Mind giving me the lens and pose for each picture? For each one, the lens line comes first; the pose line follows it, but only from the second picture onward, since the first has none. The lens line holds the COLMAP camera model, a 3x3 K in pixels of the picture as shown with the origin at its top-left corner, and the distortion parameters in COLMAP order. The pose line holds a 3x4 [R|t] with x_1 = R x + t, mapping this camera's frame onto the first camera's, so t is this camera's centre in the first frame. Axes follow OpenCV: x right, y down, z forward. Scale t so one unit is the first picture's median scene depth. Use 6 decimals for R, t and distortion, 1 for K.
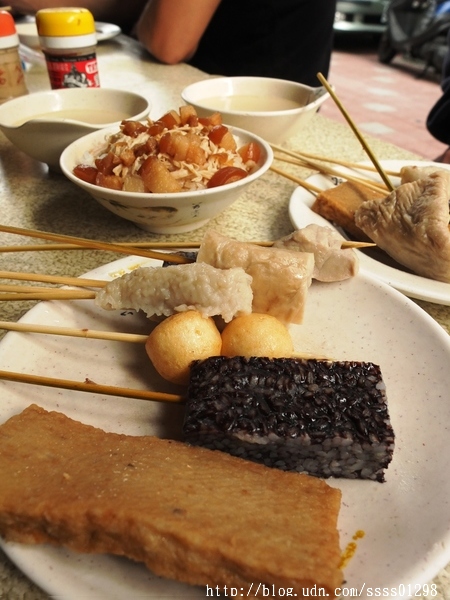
lens RADIAL K [[500.7, 0, 225.0], [0, 500.7, 300.0], [0, 0, 1]] dist [-0.083353, 0.085256]
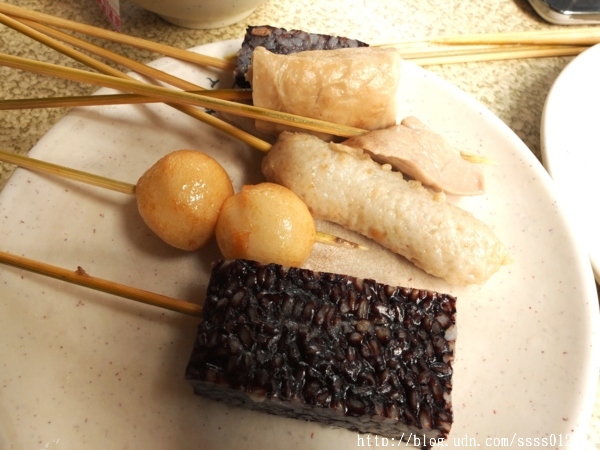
lens RADIAL K [[500.7, 0, 298.1], [0, 500.7, 222.7], [0, 0, 1]] dist [-0.083353, 0.085256]
pose [[0.993590, 0.113042, -0.000097, 0.059291], [-0.105265, 0.925541, 0.363721, -0.238428], [0.041206, -0.361380, 0.931508, 0.338727]]
